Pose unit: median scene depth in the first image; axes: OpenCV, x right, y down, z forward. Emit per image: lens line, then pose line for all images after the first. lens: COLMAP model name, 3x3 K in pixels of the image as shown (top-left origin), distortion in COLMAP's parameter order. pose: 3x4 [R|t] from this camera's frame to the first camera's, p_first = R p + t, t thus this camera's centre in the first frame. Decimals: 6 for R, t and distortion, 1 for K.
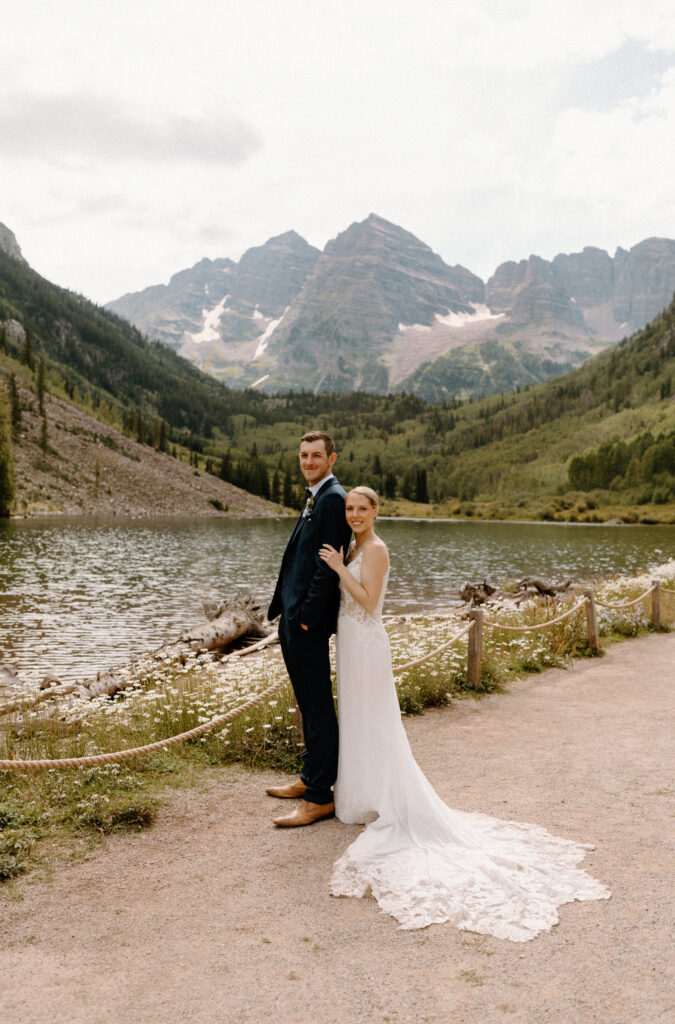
lens RADIAL K [[990.0, 0, 337.5], [0, 990.0, 512.0], [0, 0, 1]] dist [0.018746, -0.003767]
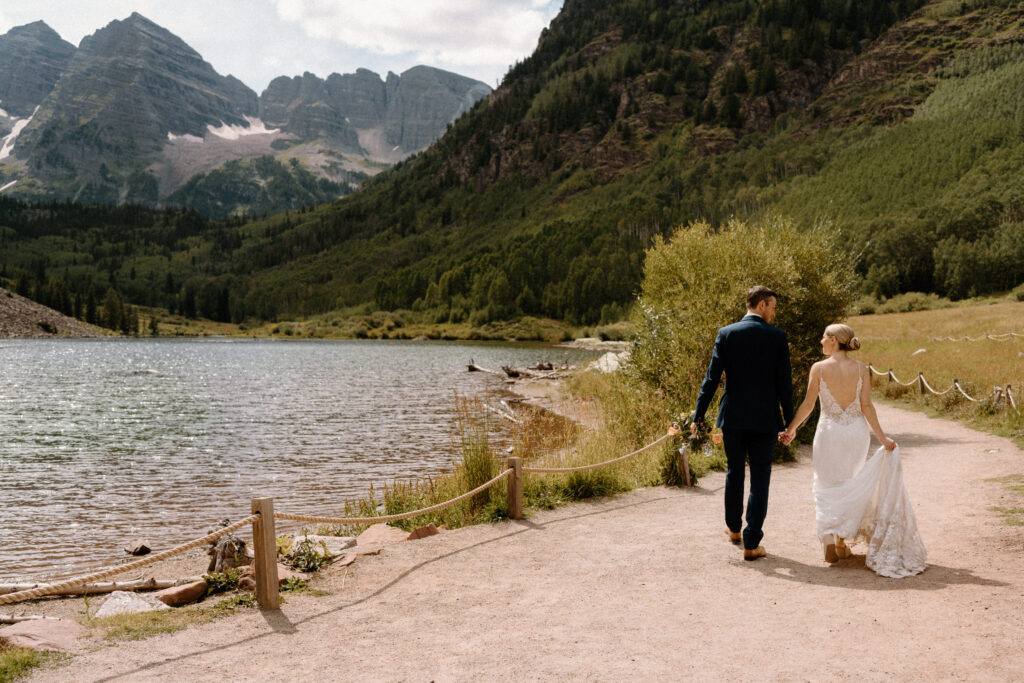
lens RADIAL K [[1042.4, 0, 508.5], [0, 1042.4, 332.3], [0, 0, 1]] dist [0.006299, 0.020873]
pose [[0.920351, -0.012748, 0.390885, -0.042067], [0.011339, 0.999918, 0.005913, -0.001366], [-0.390928, -0.001009, 0.920421, -0.063702]]
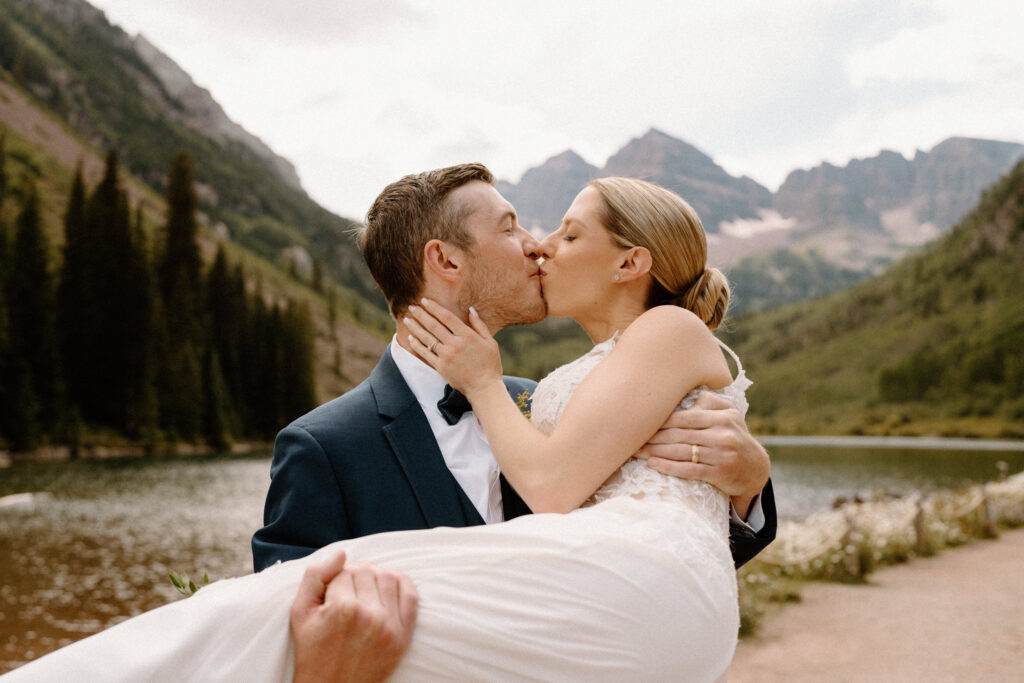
lens RADIAL K [[1033.9, 0, 501.9], [0, 1033.9, 322.3], [0, 0, 1]] dist [0.019908, 0.001377]
pose [[0.993105, -0.032247, -0.112710, -0.003592], [0.020003, 0.993937, -0.108120, -0.000075], [0.115513, 0.105120, 0.987728, -0.007517]]
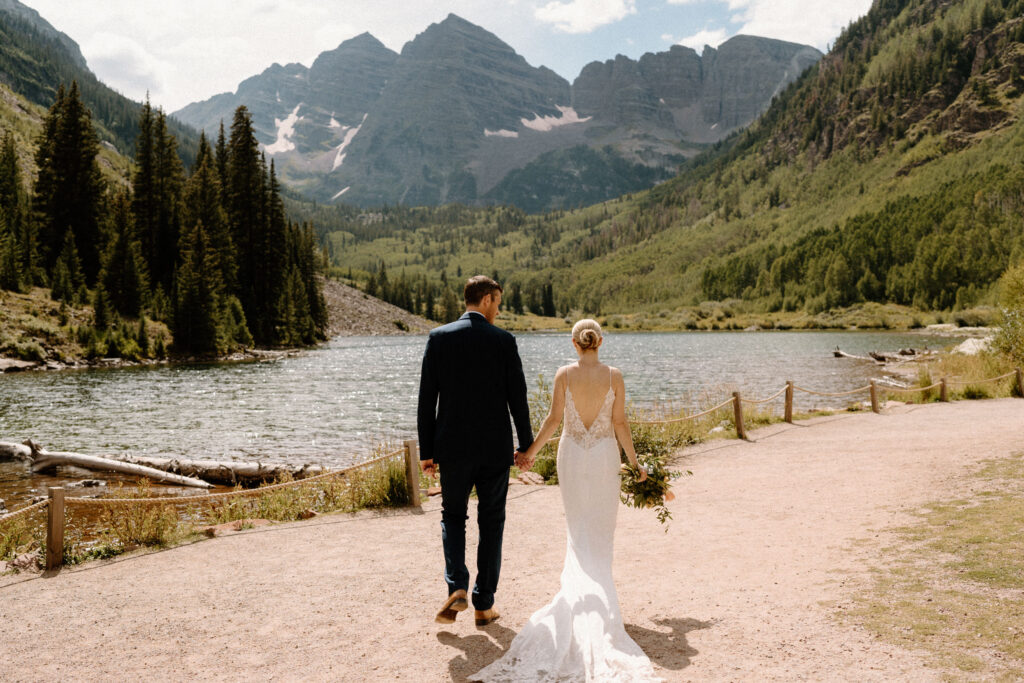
lens RADIAL K [[1107.9, 0, 469.8], [0, 1107.9, 339.4], [0, 0, 1]] dist [0.007019, 0.022114]
pose [[0.996353, -0.036739, 0.077008, -0.056281], [0.035879, 0.999278, 0.012526, -0.002073], [-0.077412, -0.009717, 0.996952, -0.089785]]
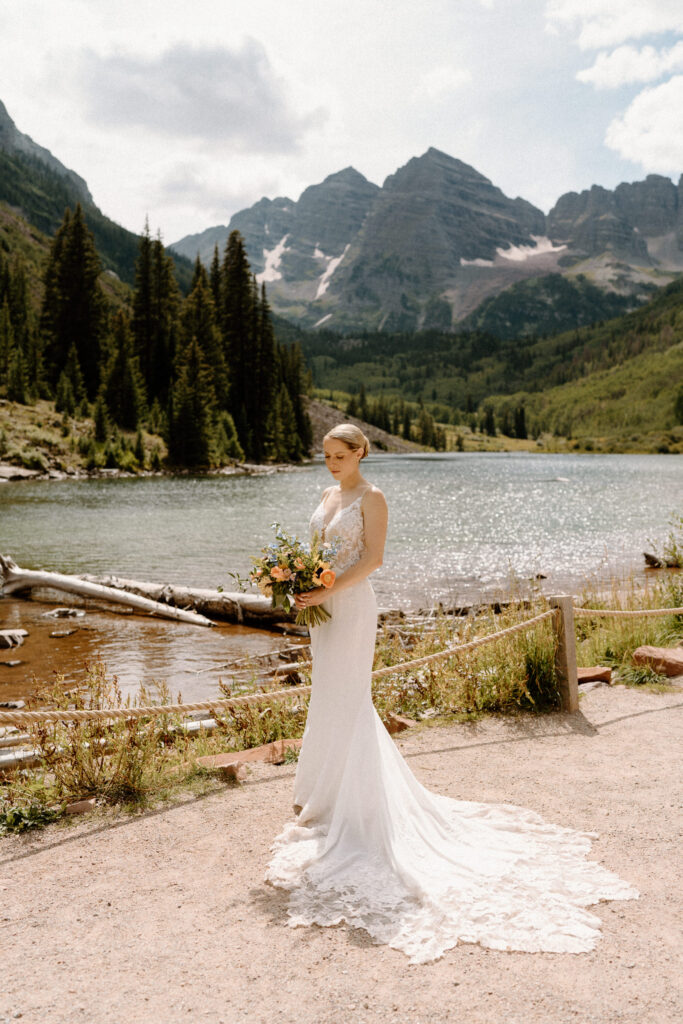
lens RADIAL K [[1033.9, 0, 325.9], [0, 1033.9, 502.0], [0, 0, 1]] dist [0.019908, 0.001377]
pose [[0.999265, -0.017750, -0.033969, -0.057873], [0.019473, 0.998505, 0.051076, -0.001665], [0.033011, -0.051700, 0.998117, -0.081365]]
